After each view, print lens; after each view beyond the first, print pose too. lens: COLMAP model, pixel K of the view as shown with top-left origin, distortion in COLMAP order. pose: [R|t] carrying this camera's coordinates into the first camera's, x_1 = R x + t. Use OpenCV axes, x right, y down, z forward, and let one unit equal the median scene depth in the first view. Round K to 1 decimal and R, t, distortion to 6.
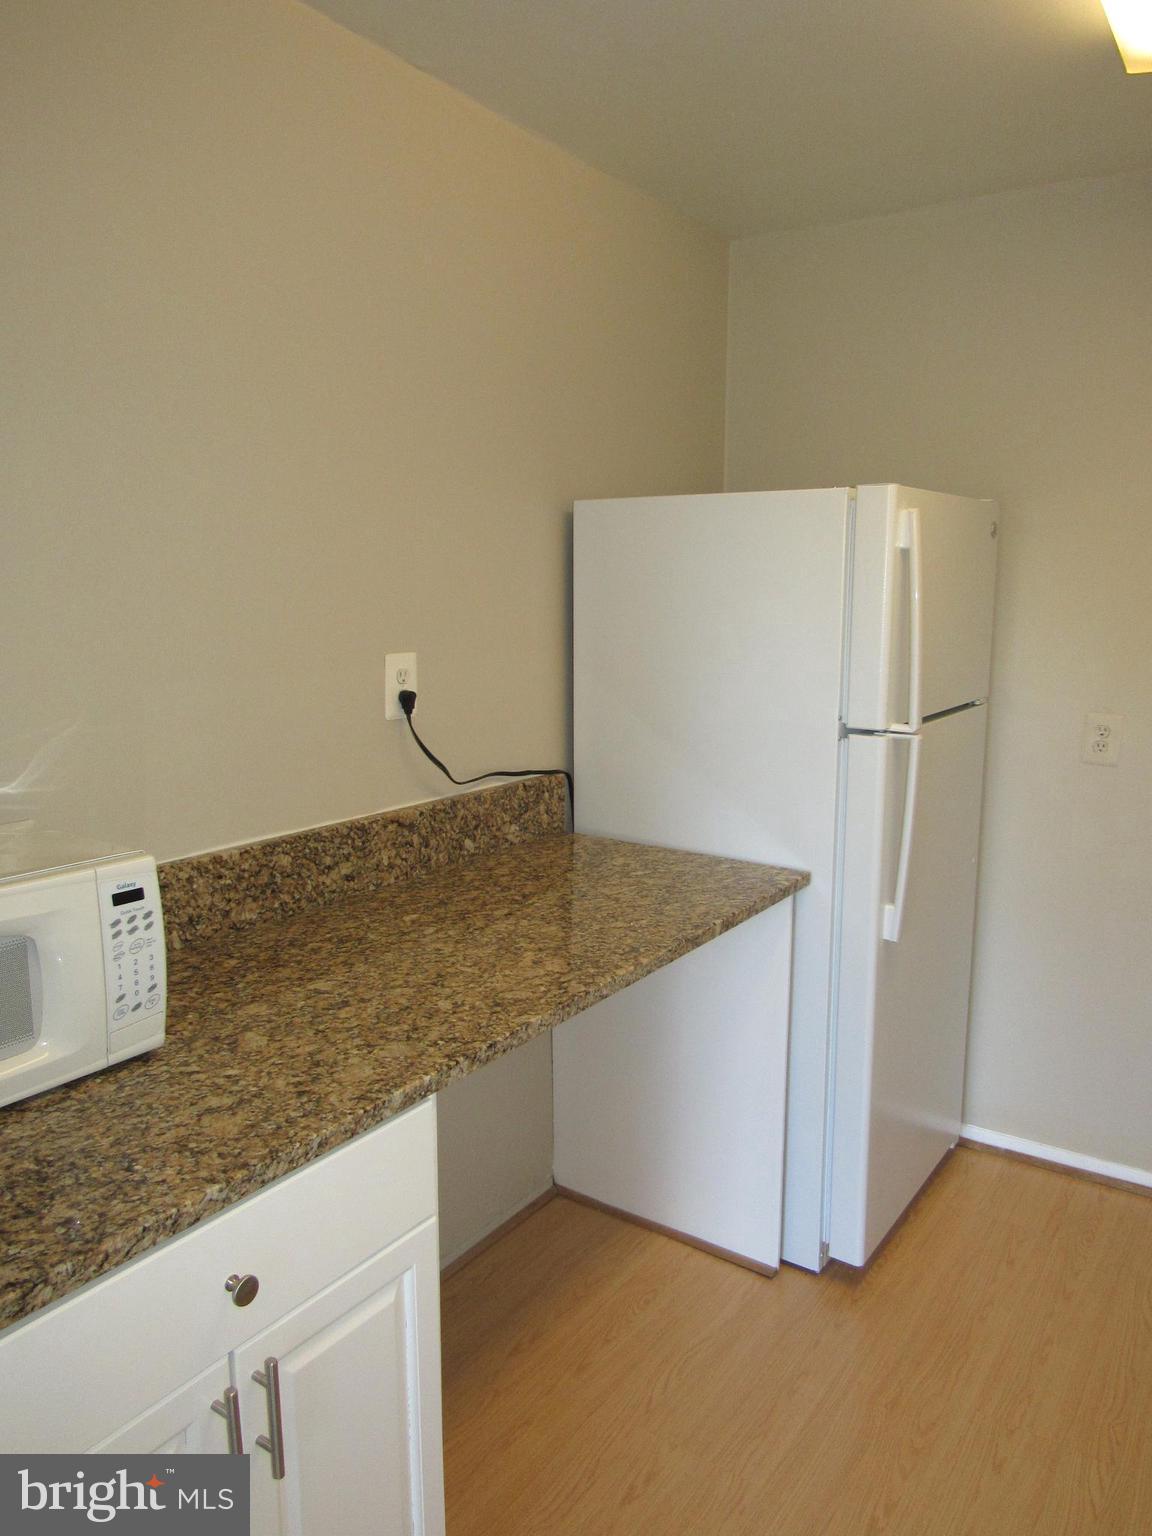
lens RADIAL K [[1095.7, 0, 576.0], [0, 1095.7, 768.0], [0, 0, 1]] dist [-0.035435, -0.002881]
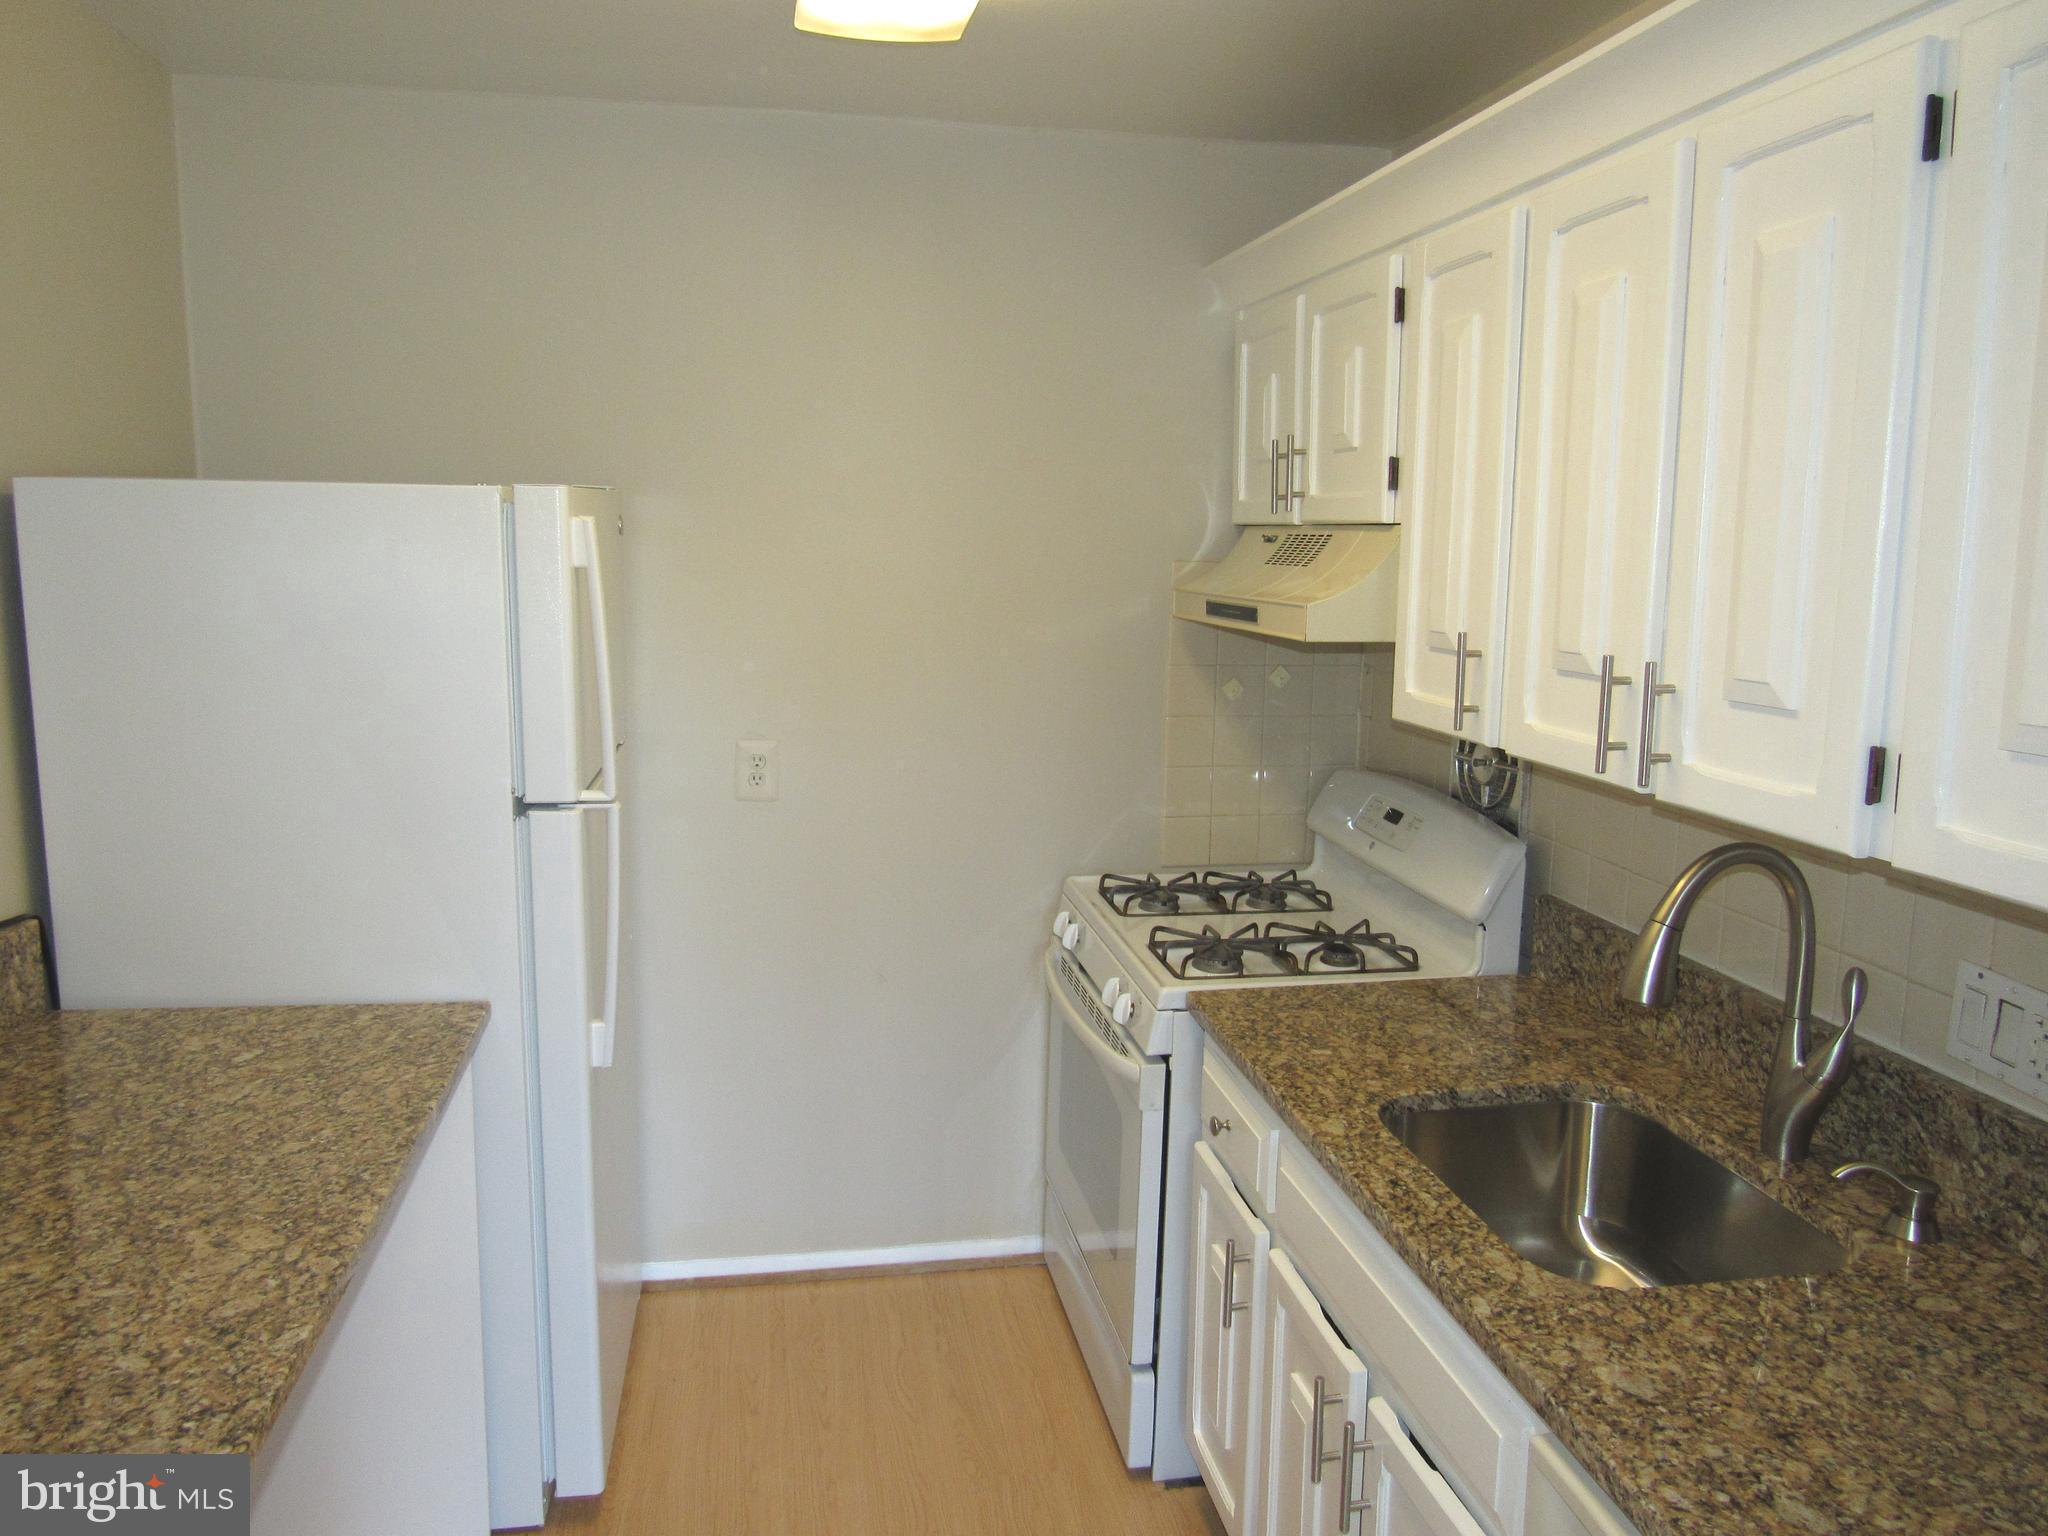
lens RADIAL K [[1451.4, 0, 1021.8], [0, 1451.4, 773.3], [0, 0, 1]] dist [-0.022393, -0.000624]
pose [[0.710840, -0.101251, 0.696028, -0.202140], [0.098669, 0.994154, 0.043851, -0.067335], [-0.696398, 0.037506, 0.716675, 0.047723]]
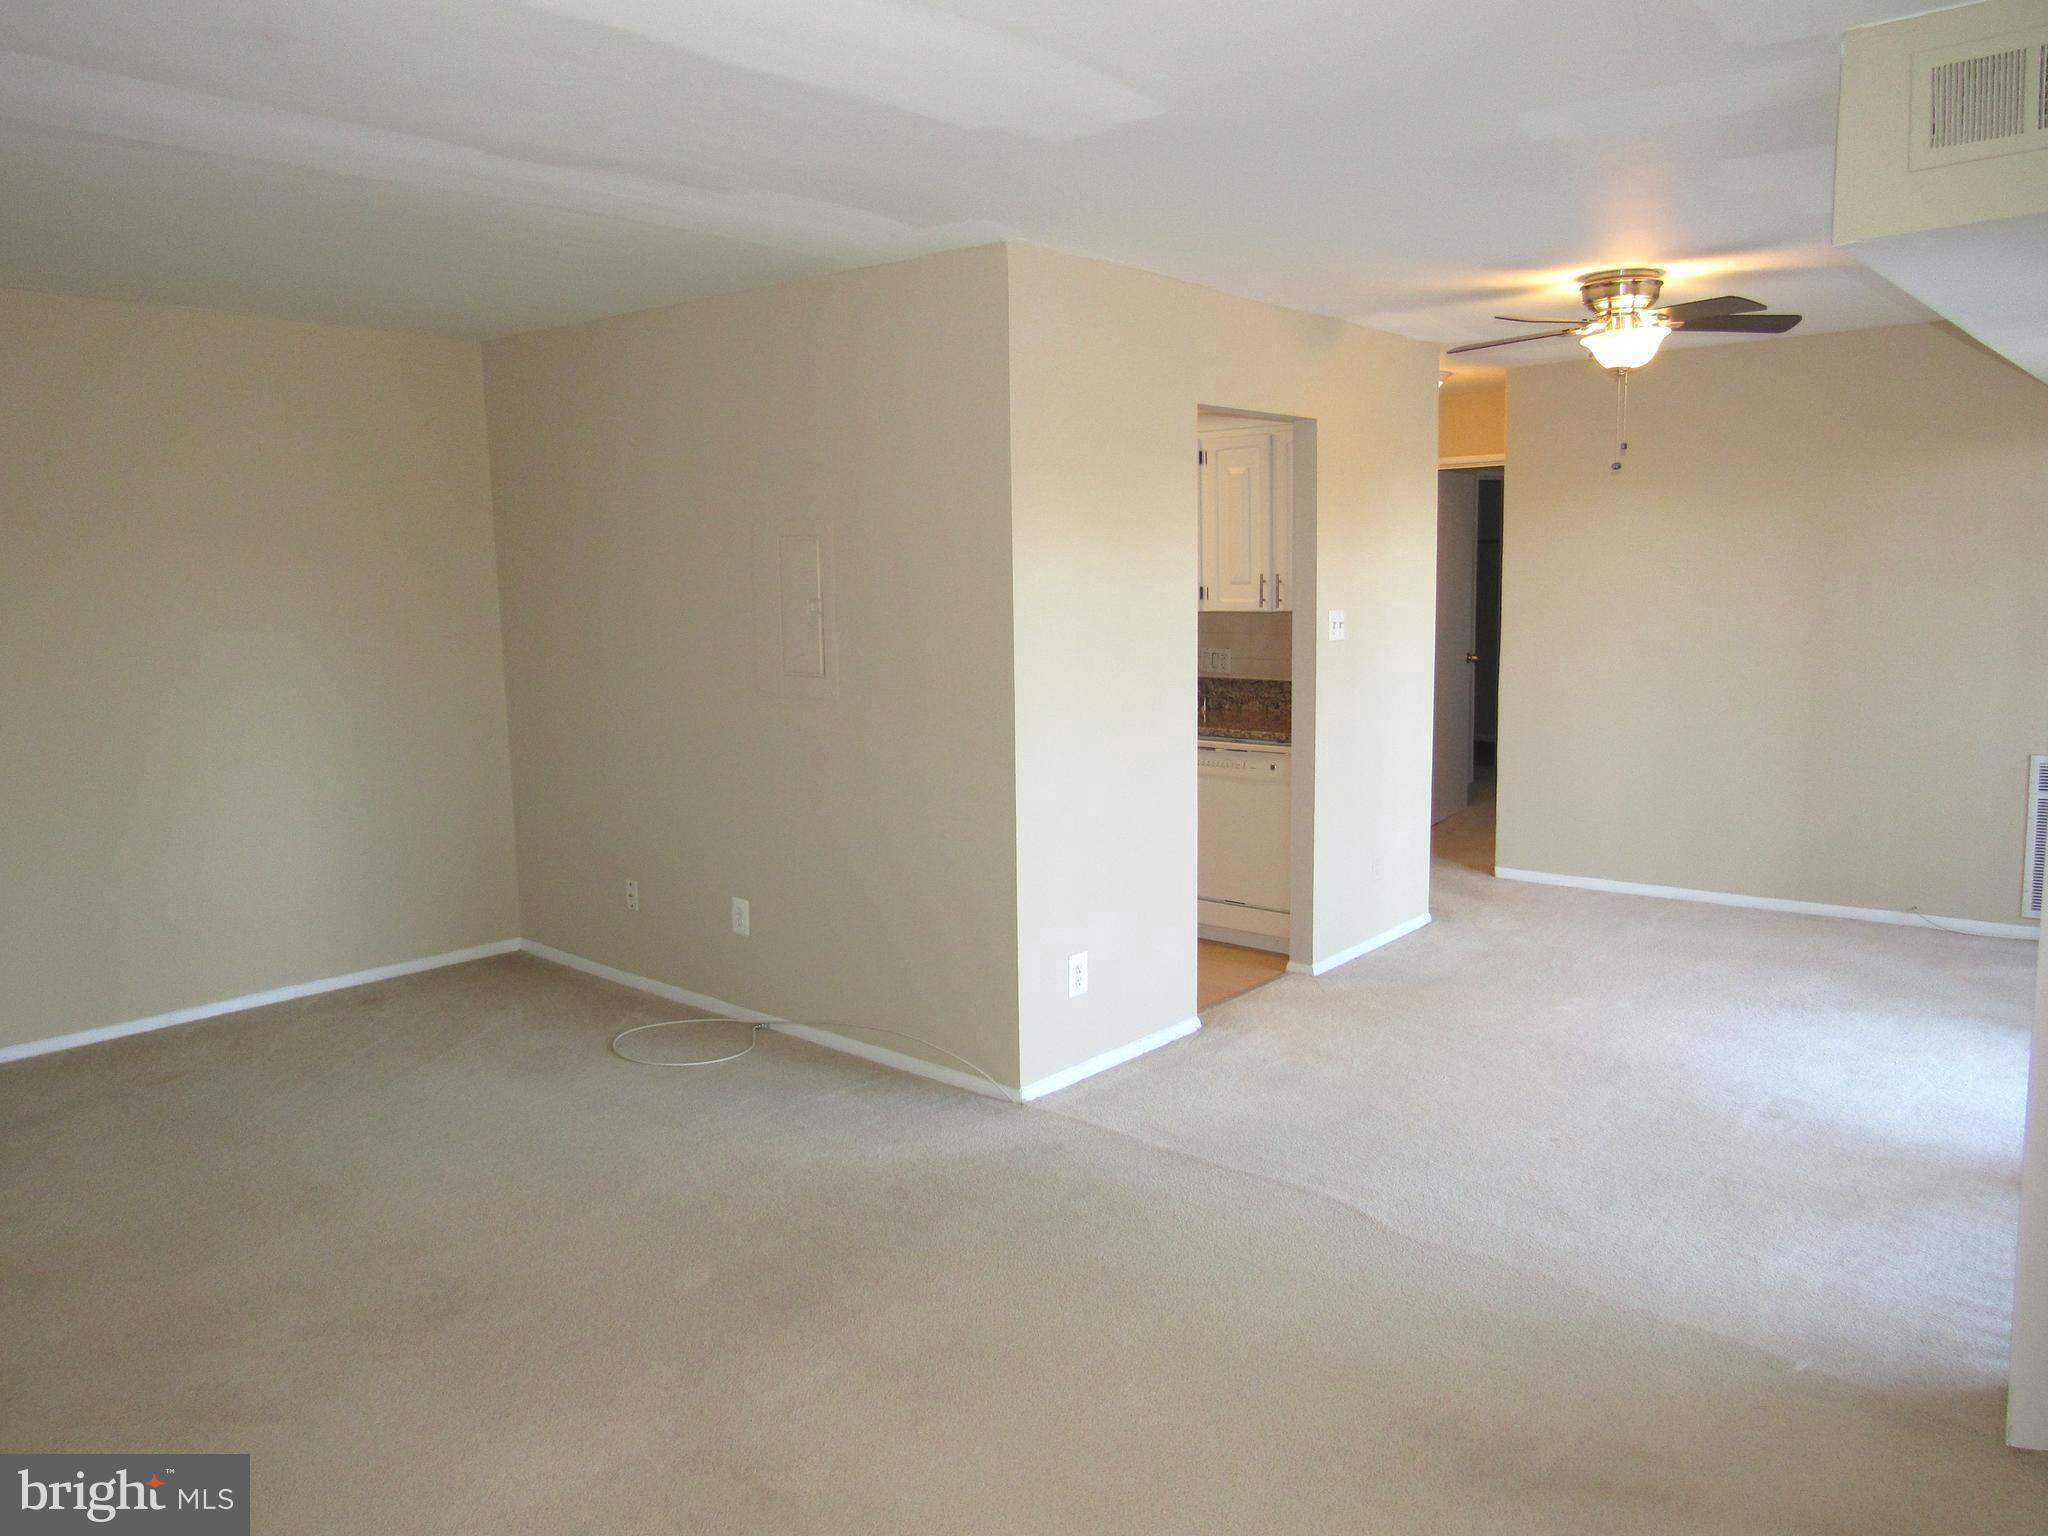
lens RADIAL K [[1460.9, 0, 1026.5], [0, 1460.9, 782.3], [0, 0, 1]] dist [-0.035435, -0.002881]
pose [[0.096730, -0.151795, 0.983667, -3.236028], [0.177610, 0.975072, 0.133003, -0.086772], [-0.979335, 0.161844, 0.121279, 0.368374]]
